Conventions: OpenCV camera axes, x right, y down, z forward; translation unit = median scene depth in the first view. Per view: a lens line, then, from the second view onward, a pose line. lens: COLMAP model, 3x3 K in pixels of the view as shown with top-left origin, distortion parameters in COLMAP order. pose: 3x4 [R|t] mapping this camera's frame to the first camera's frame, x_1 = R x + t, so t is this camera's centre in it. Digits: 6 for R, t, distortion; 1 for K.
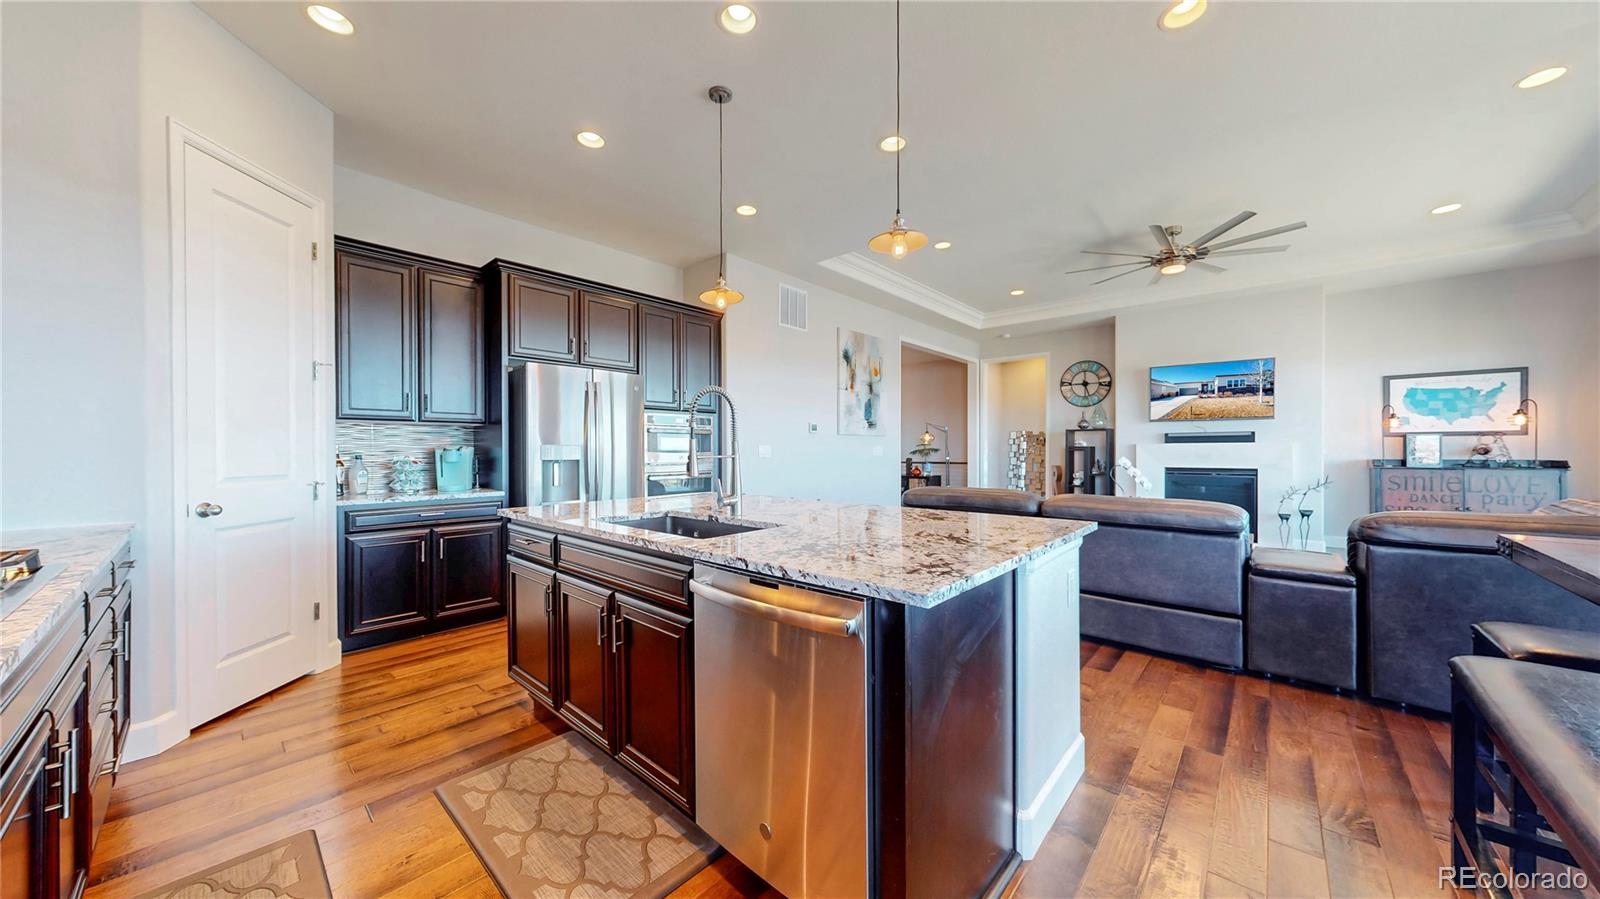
lens RADIAL K [[527.1, 0, 794.1], [0, 527.1, 452.7], [0, 0, 1]] dist [-0.002017, 0.000192]
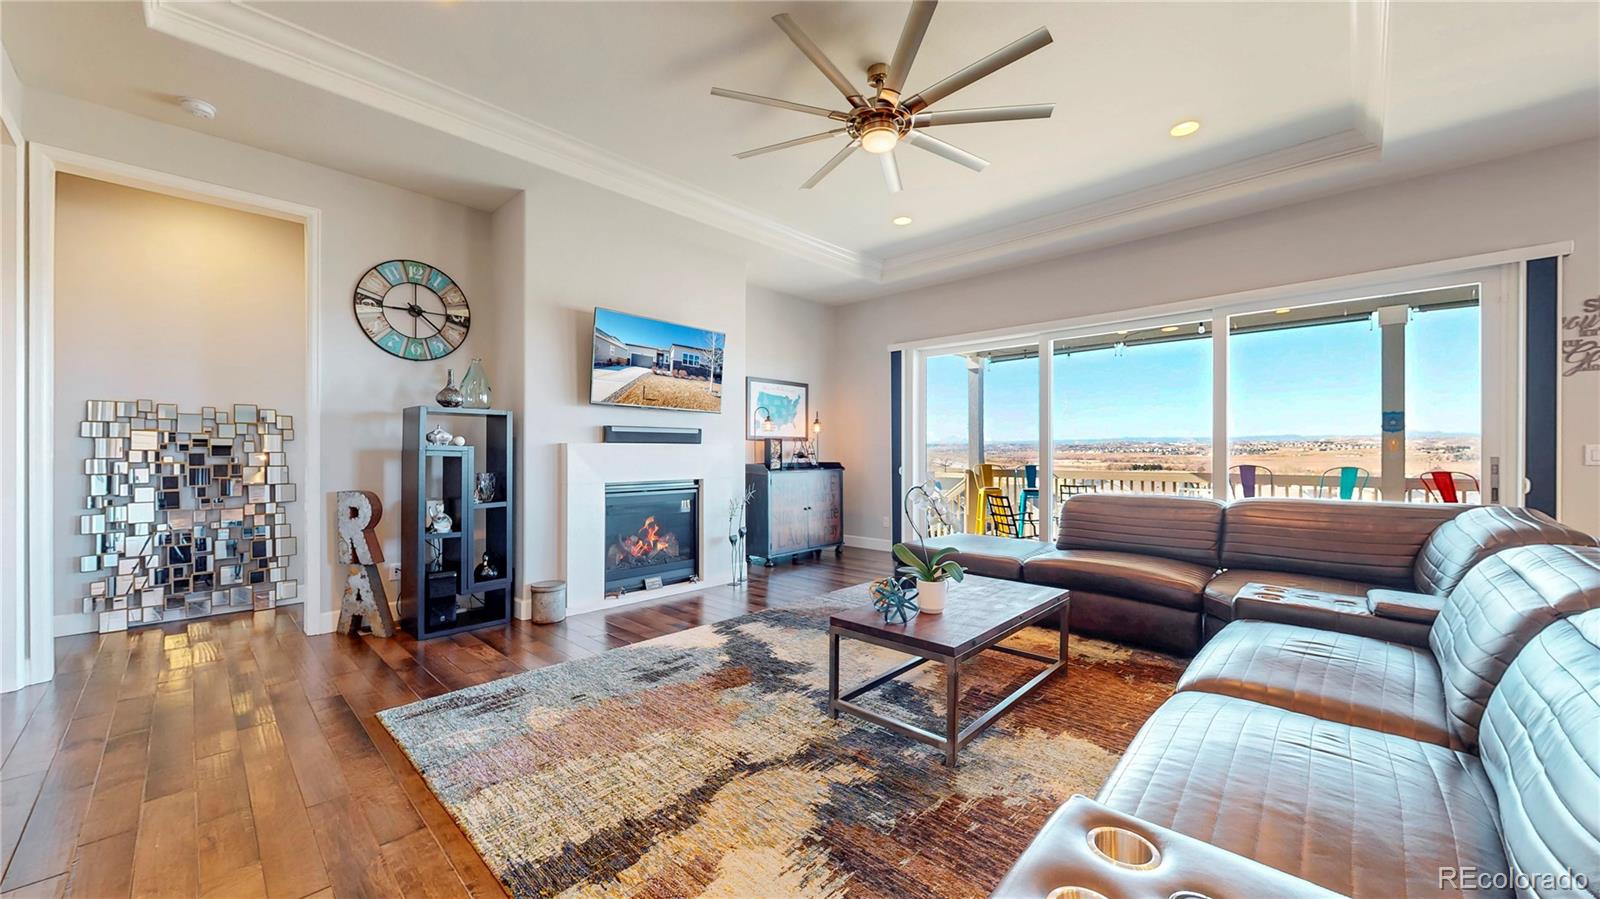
lens RADIAL K [[585.0, 0, 801.0], [0, 585.0, 452.4], [0, 0, 1]] dist [0.004529, -0.000230]
pose [[0.025698, -0.002676, 0.999666, 0.058133], [0.001416, 0.999996, 0.002640, -0.009273], [-0.999669, 0.001347, 0.025702, 0.777038]]
